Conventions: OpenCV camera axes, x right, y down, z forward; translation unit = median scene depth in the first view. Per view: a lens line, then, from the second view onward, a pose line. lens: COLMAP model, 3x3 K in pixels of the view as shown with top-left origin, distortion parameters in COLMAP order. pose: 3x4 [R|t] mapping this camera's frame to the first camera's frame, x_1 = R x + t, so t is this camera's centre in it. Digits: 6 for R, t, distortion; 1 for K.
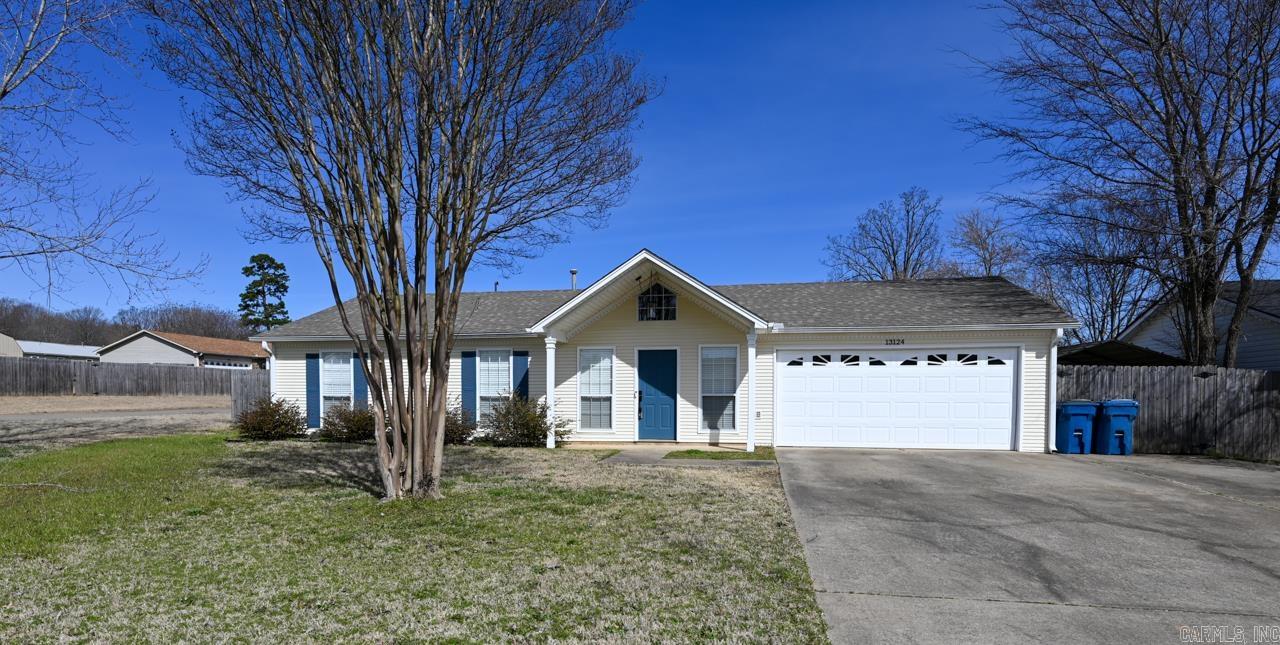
lens RADIAL K [[670.7, 0, 643.5], [0, 670.7, 436.3], [0, 0, 1]] dist [-0.001032, -0.000812]
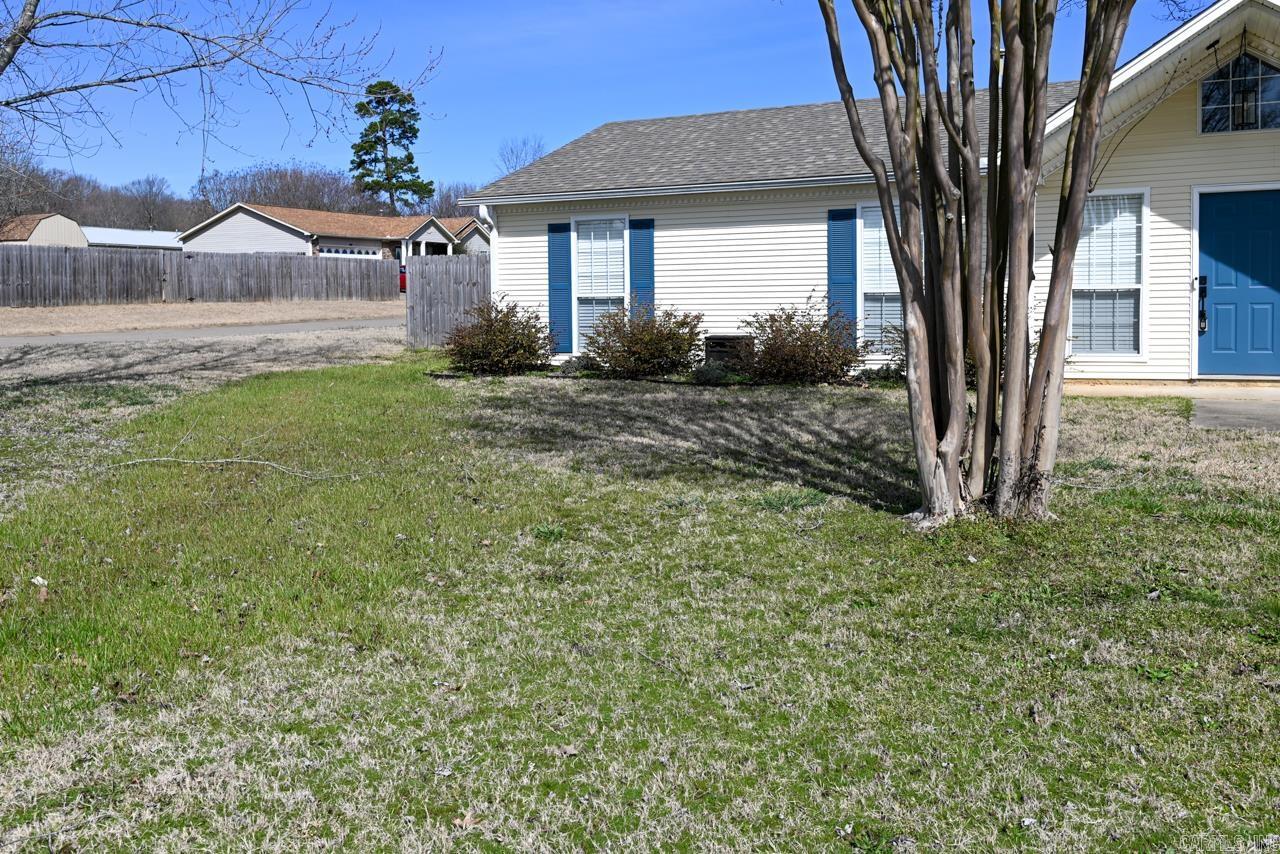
lens RADIAL K [[1114.5, 0, 637.6], [0, 1114.5, 370.0], [0, 0, 1]] dist [-0.009484, -0.011286]
pose [[0.963543, 0.001537, -0.267548, -0.100636], [0.000930, 0.999958, 0.009093, -0.003861], [0.267550, -0.009010, 0.963502, 0.057762]]
